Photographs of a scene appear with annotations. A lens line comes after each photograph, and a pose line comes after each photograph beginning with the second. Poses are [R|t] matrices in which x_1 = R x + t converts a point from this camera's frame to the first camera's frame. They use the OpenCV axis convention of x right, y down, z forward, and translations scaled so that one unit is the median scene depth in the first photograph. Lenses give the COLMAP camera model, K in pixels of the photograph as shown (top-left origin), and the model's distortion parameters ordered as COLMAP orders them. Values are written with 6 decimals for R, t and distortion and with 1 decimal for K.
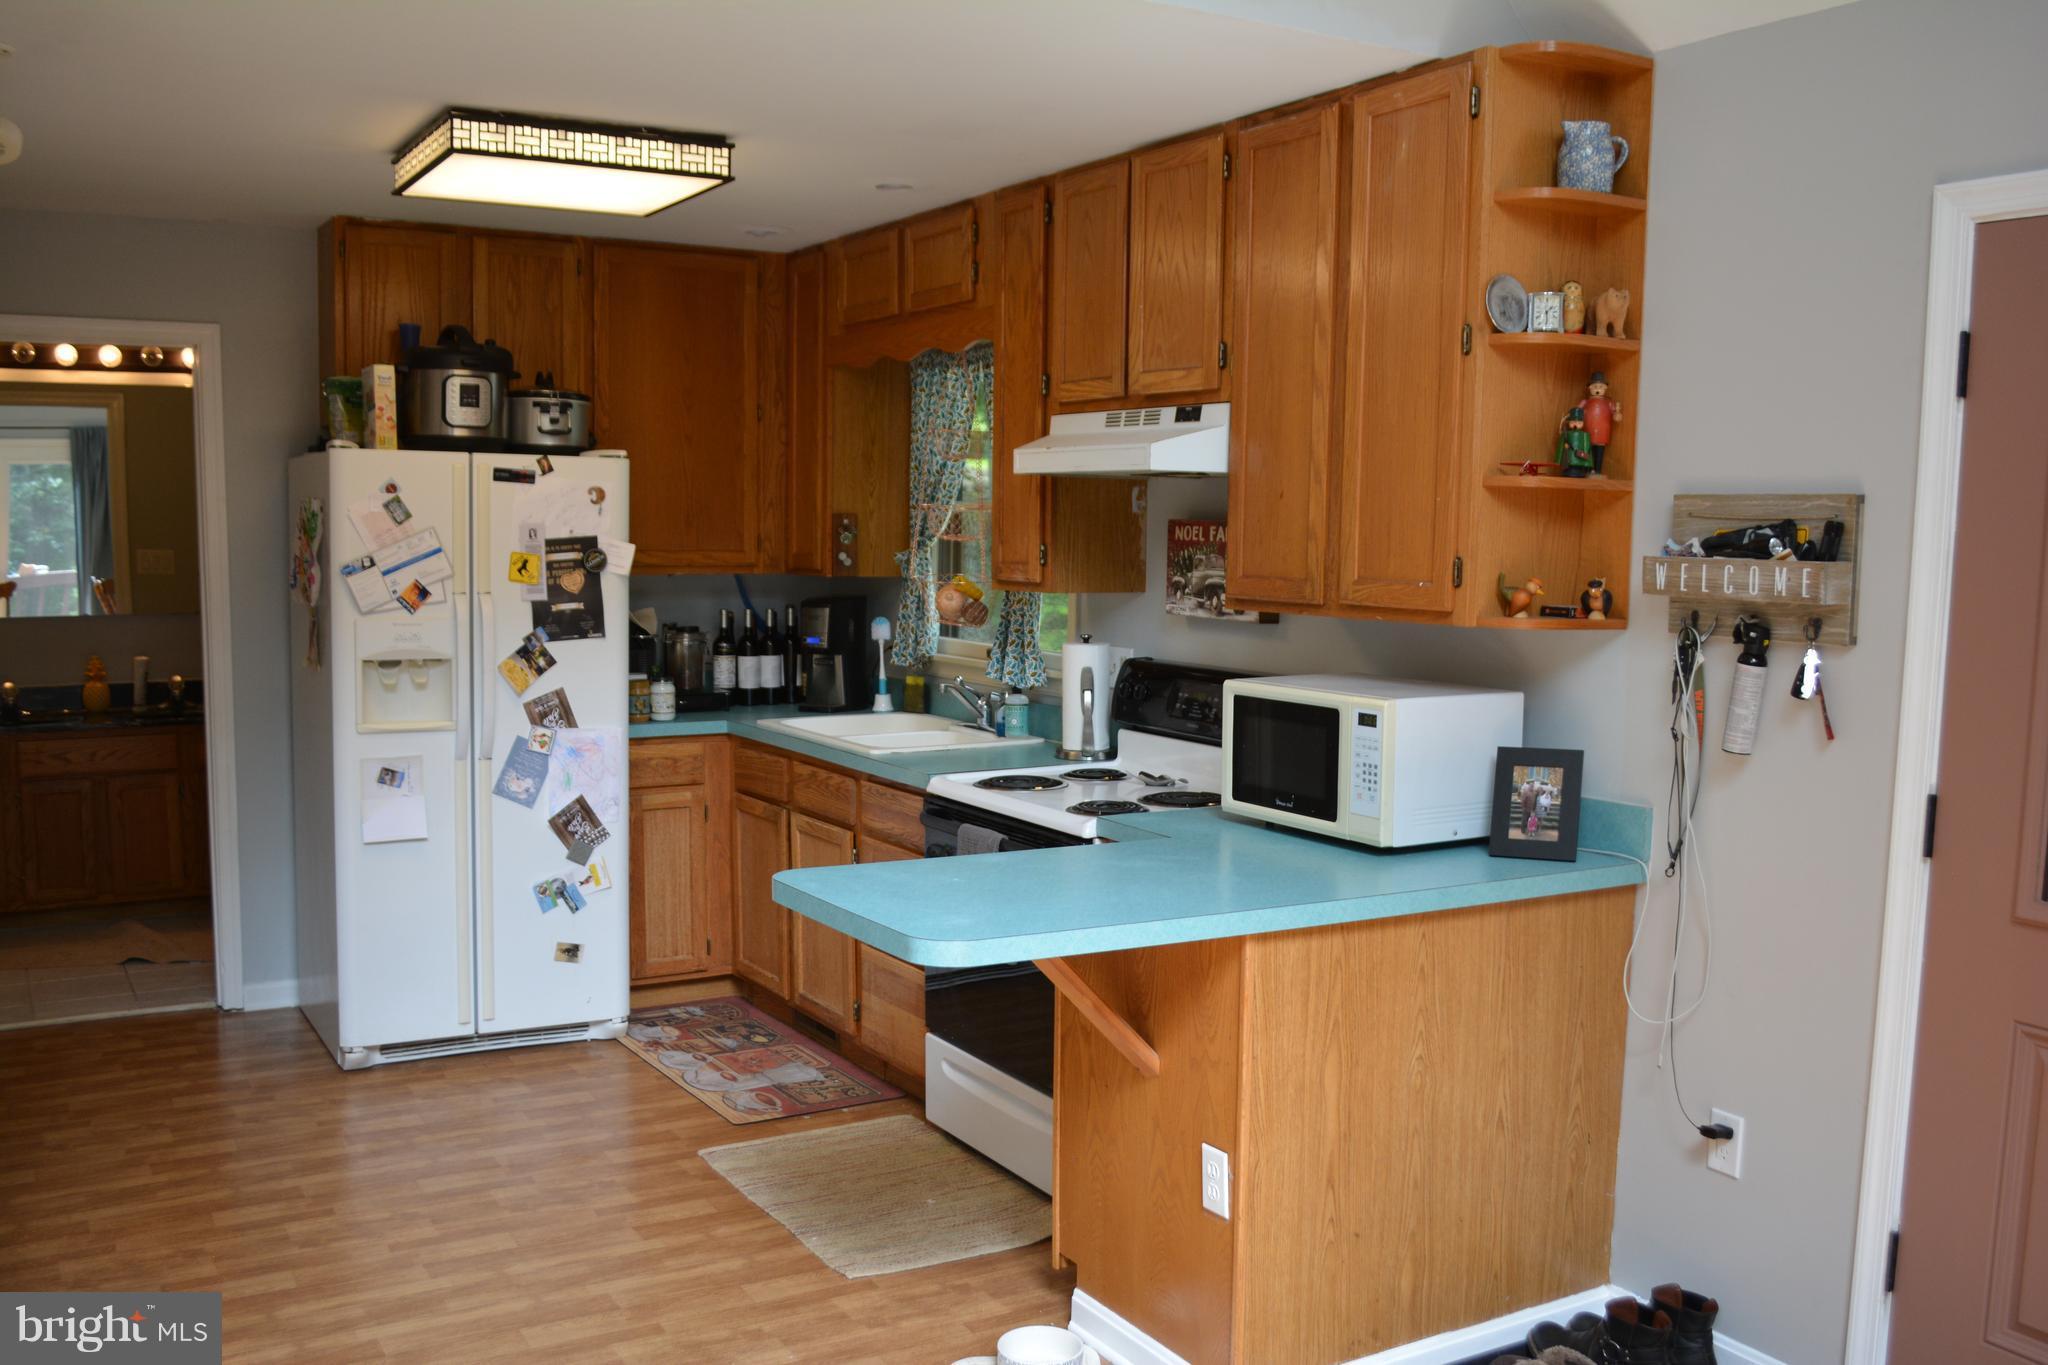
lens RADIAL K [[1857.5, 0, 1022.9], [0, 1857.5, 684.0], [0, 0, 1]] dist [-0.045286, 0.000000]
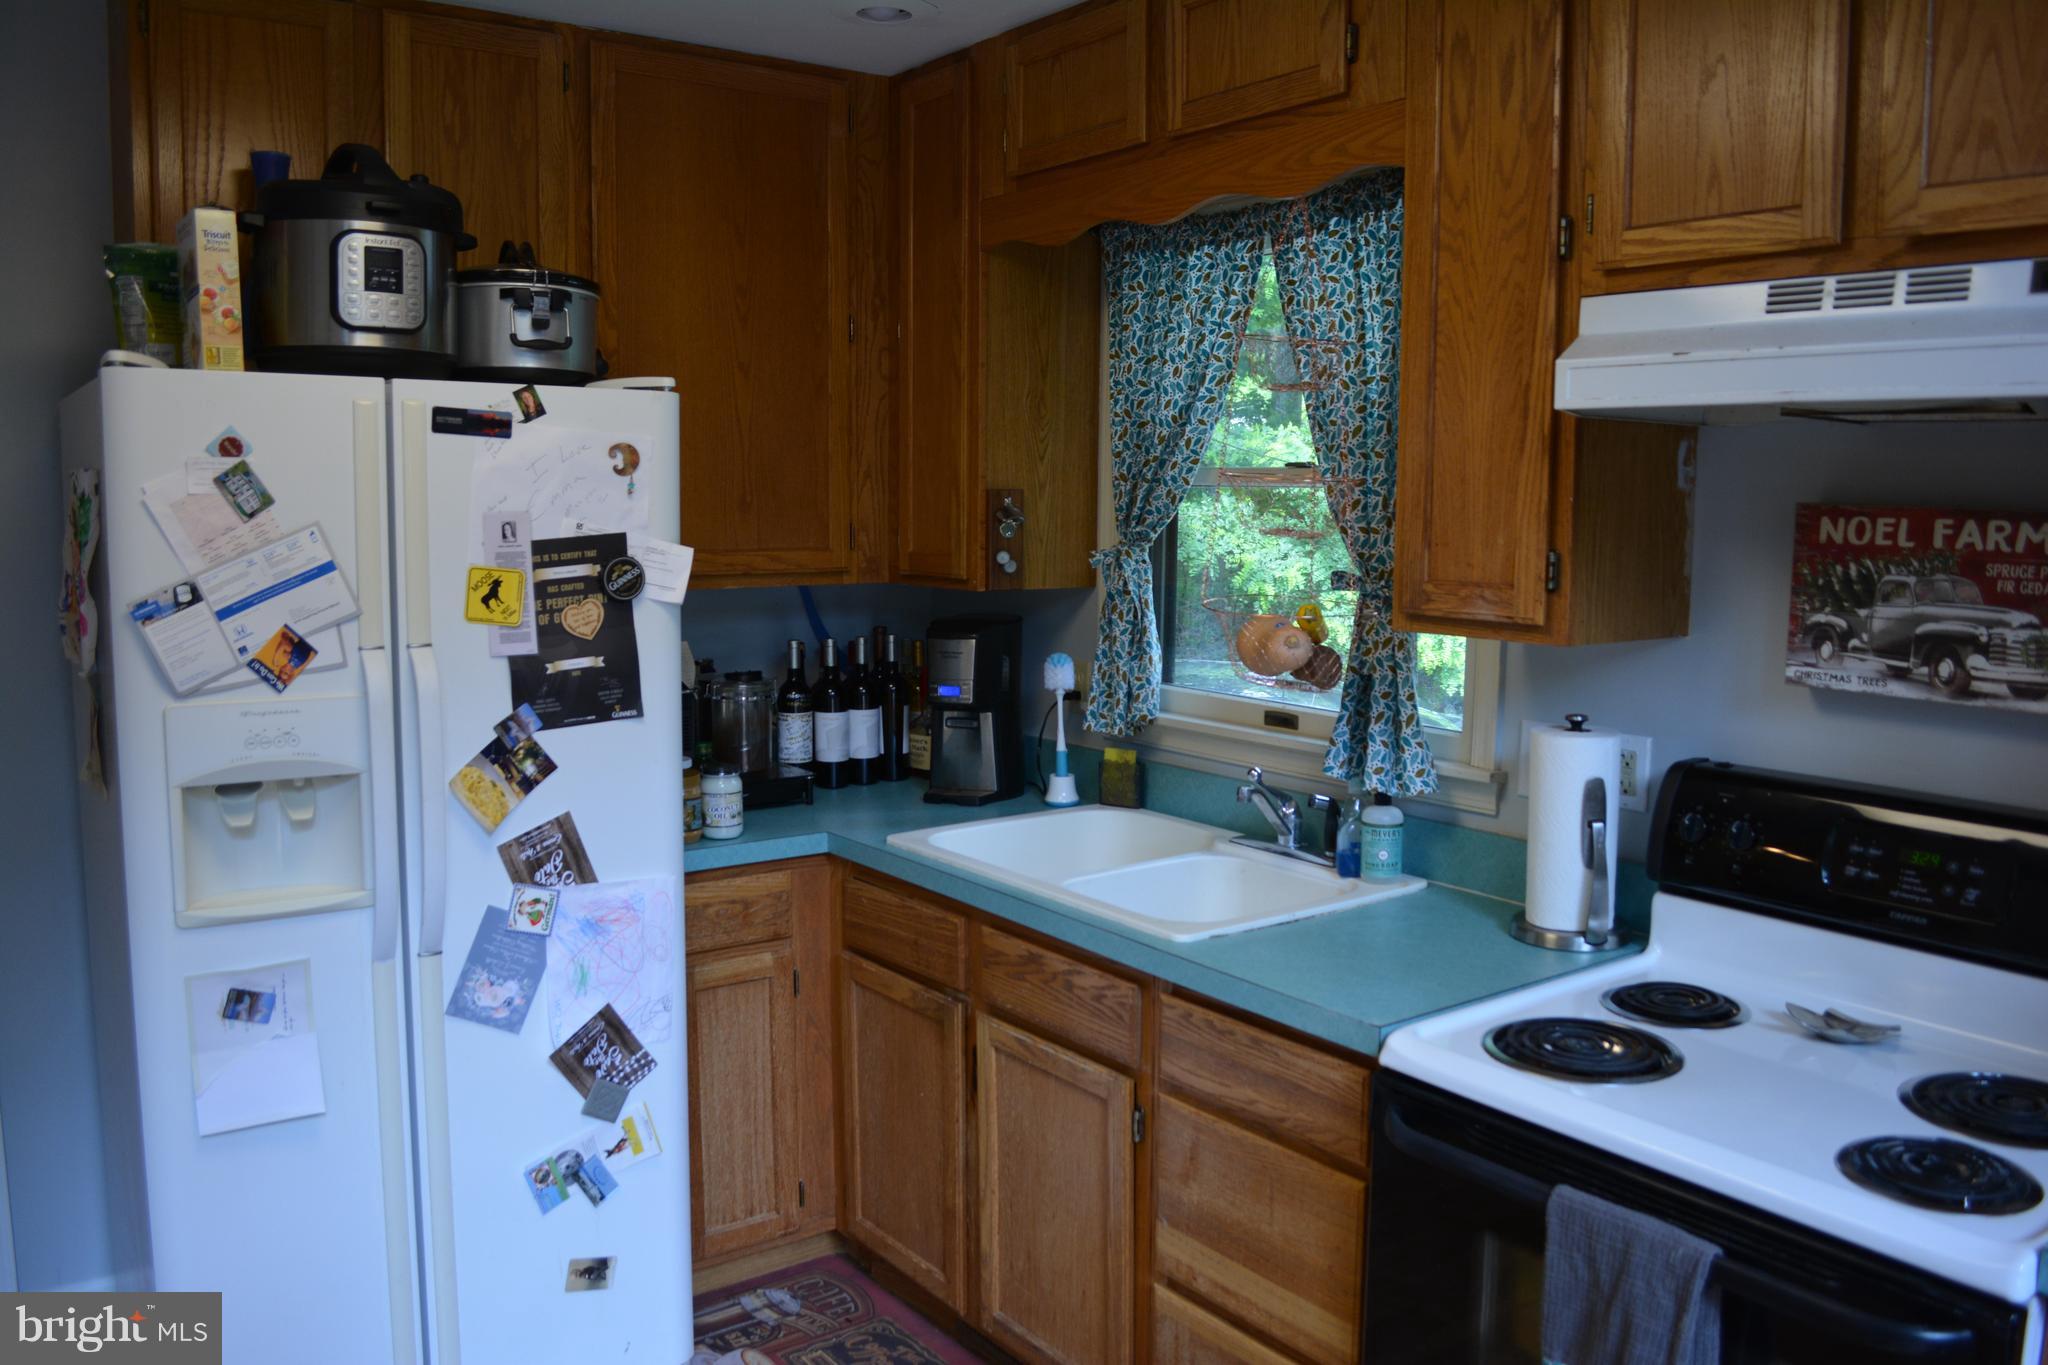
lens RADIAL K [[1629.6, 0, 1023.6], [0, 1629.6, 683.6], [0, 0, 1]] dist [-0.064361, -0.007620]
pose [[0.995485, -0.016142, 0.093535, -0.158513], [0.013182, 0.999395, 0.032178, -0.049398], [-0.093997, -0.030800, 0.995096, 0.511112]]
